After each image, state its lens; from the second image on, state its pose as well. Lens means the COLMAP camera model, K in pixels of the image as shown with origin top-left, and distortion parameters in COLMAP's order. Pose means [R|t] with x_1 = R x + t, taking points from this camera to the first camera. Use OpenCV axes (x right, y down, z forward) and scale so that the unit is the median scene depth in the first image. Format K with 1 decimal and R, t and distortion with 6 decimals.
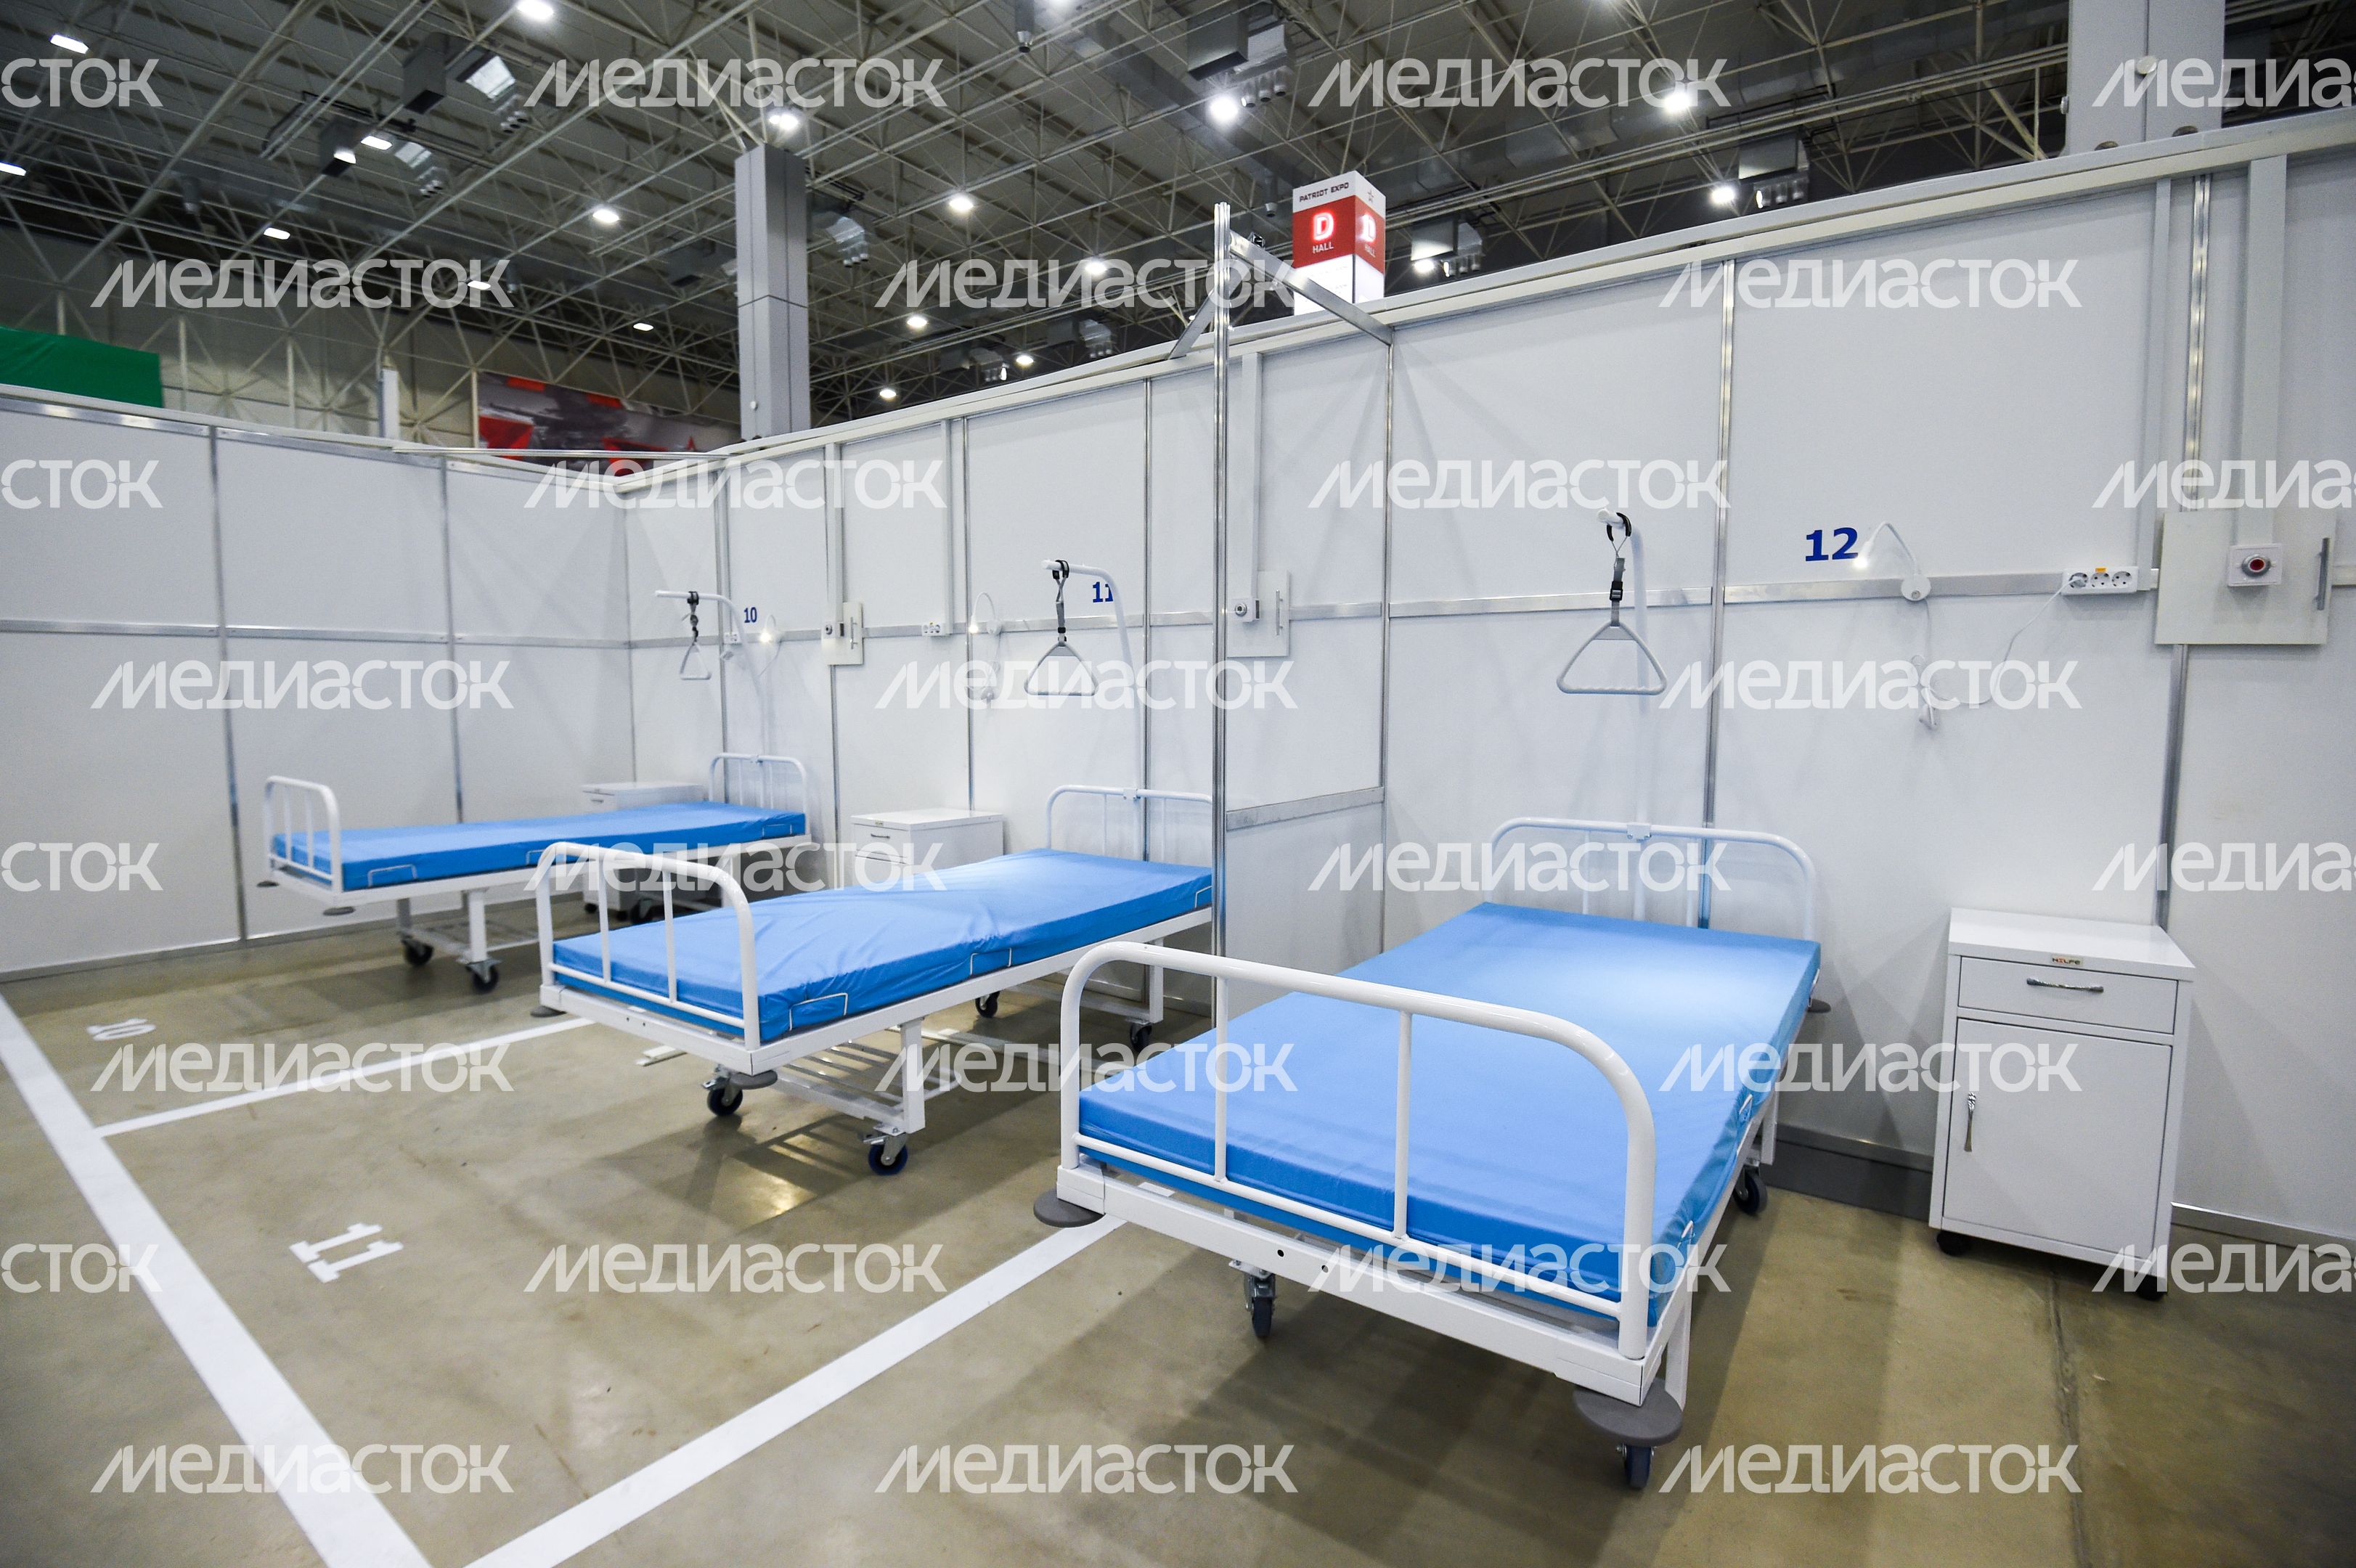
lens RADIAL K [[1134.3, 0, 1172.3], [0, 1134.3, 772.8], [0, 0, 1]] dist [-0.019307, 0.000810]
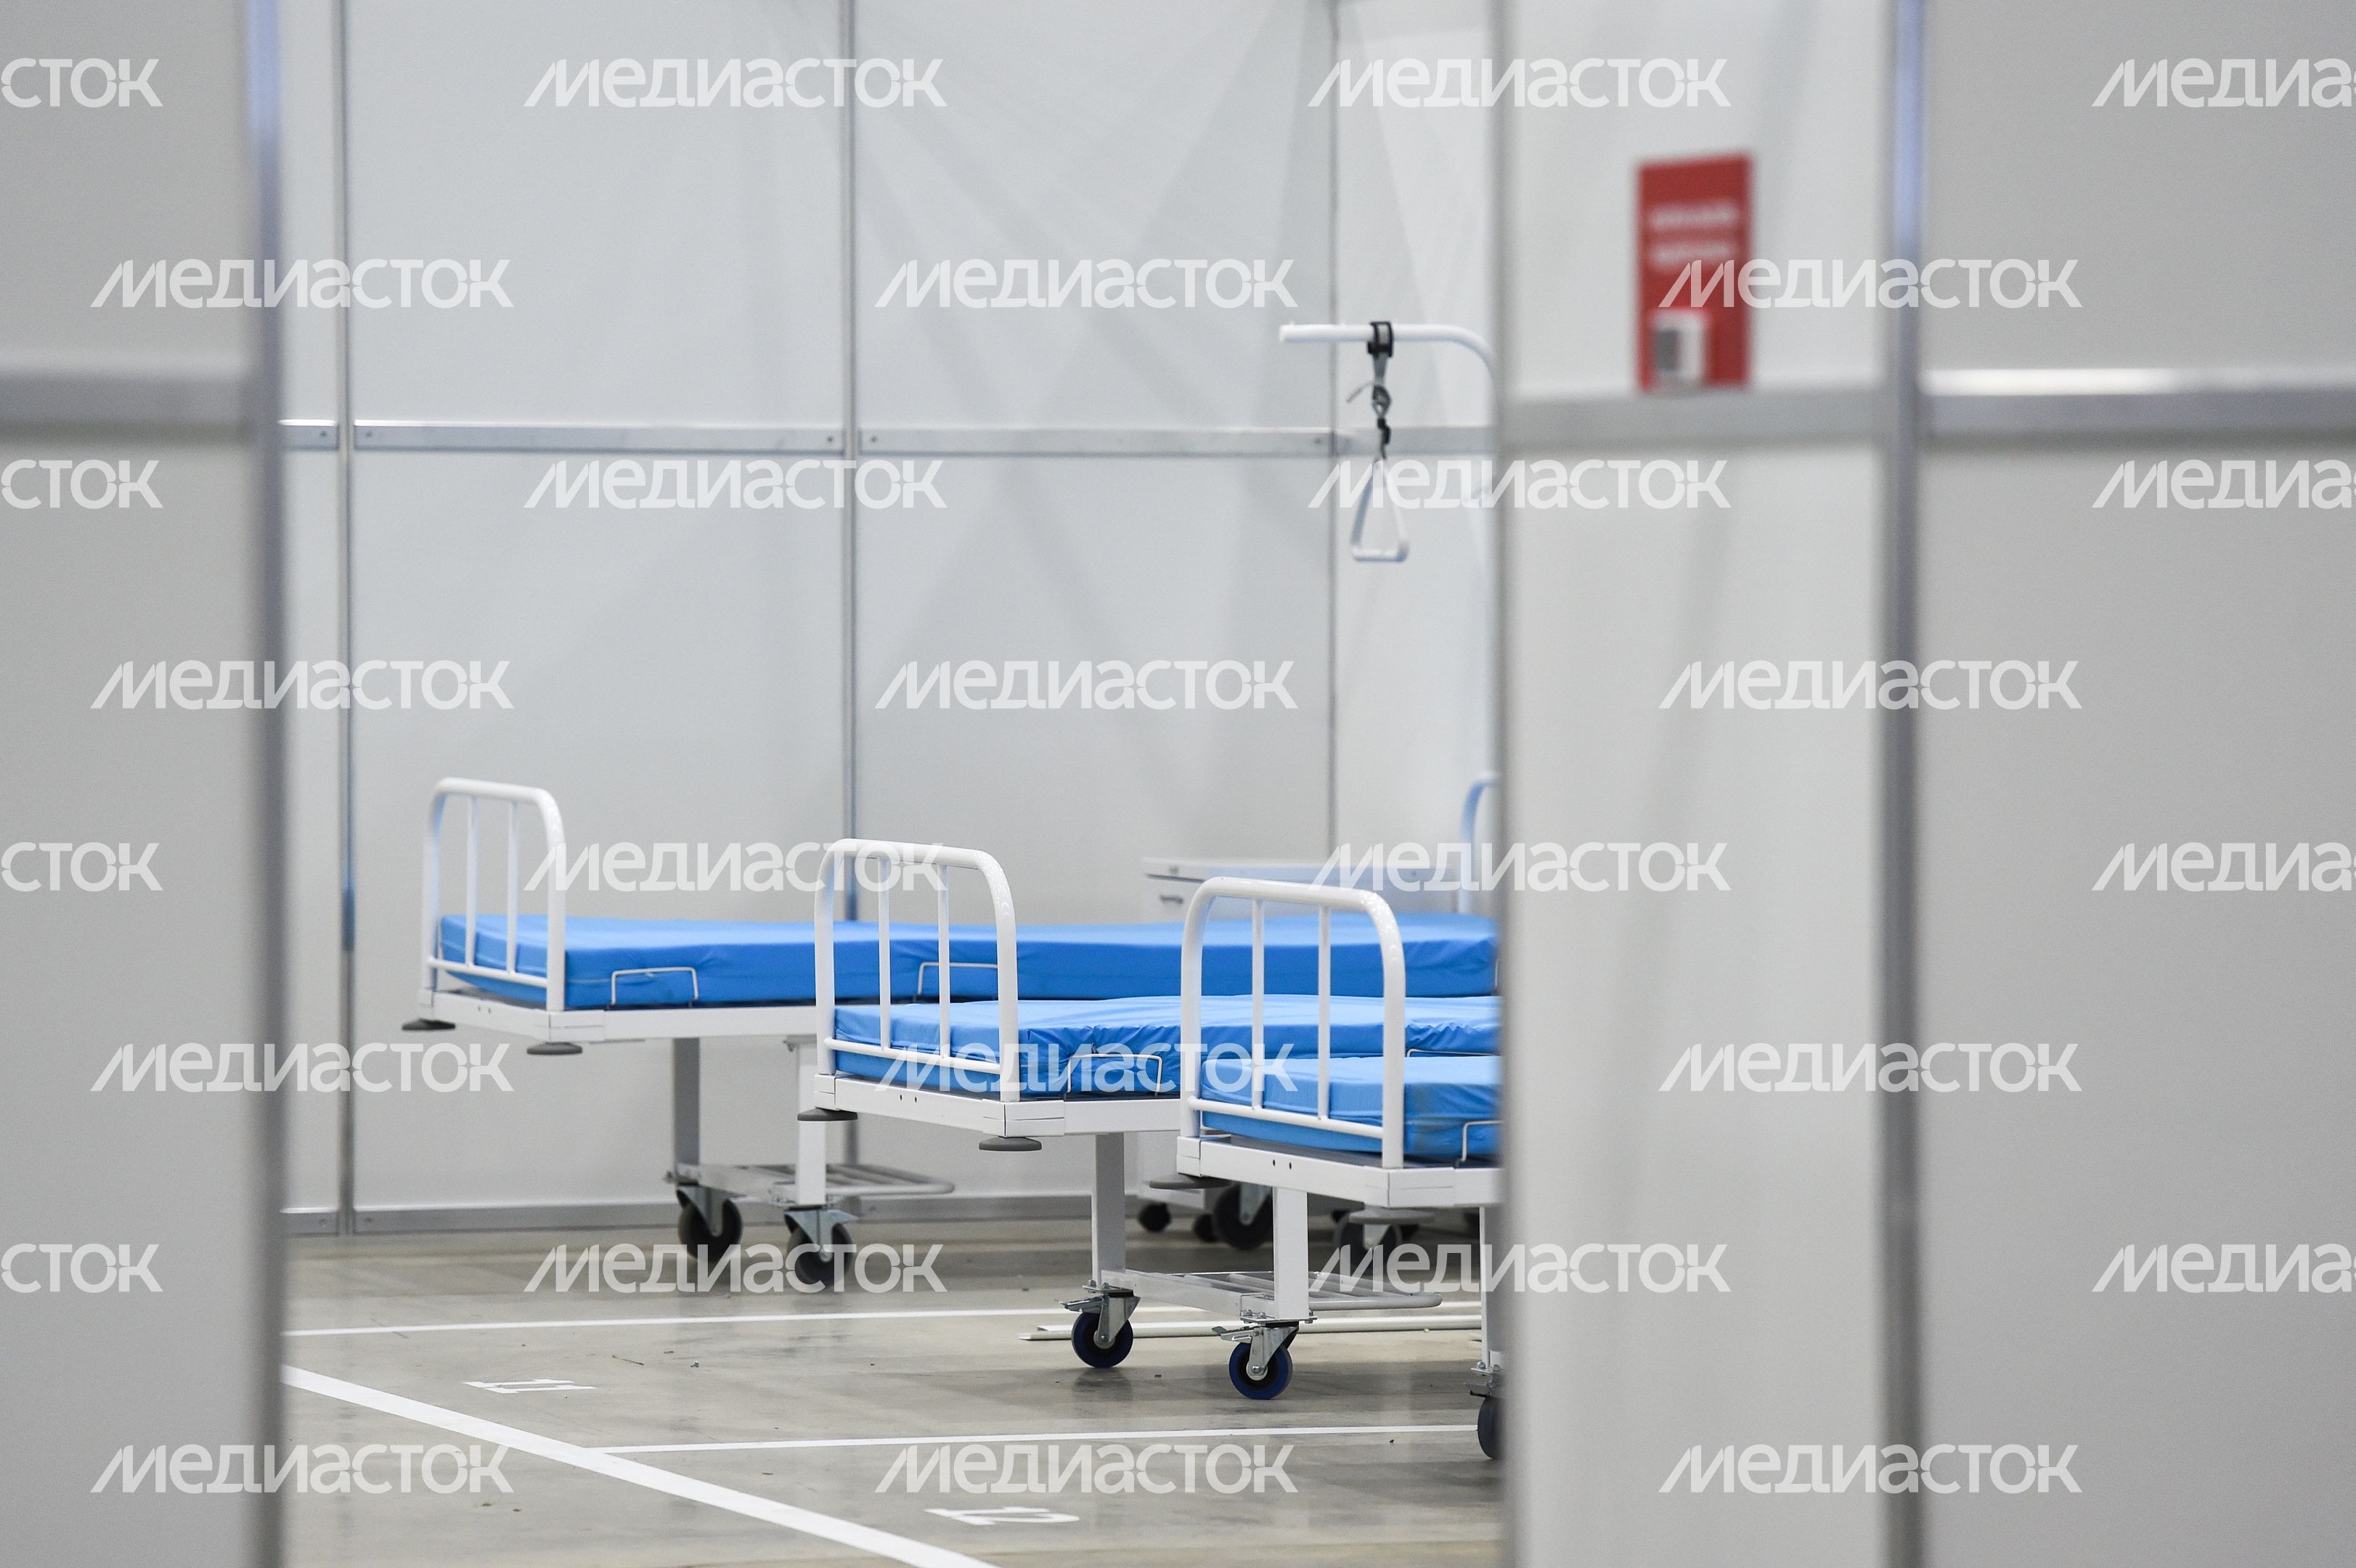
lens RADIAL K [[11841.1, 0, 1178.7], [0, 11841.1, 784.6], [0, 0, 1]] dist [0.579730, 0.000000]
pose [[0.827788, 0.020538, -0.560664, 2.070488], [-0.049447, 0.998112, -0.036444, 0.164439], [0.558857, 0.057891, 0.827241, -2.724832]]
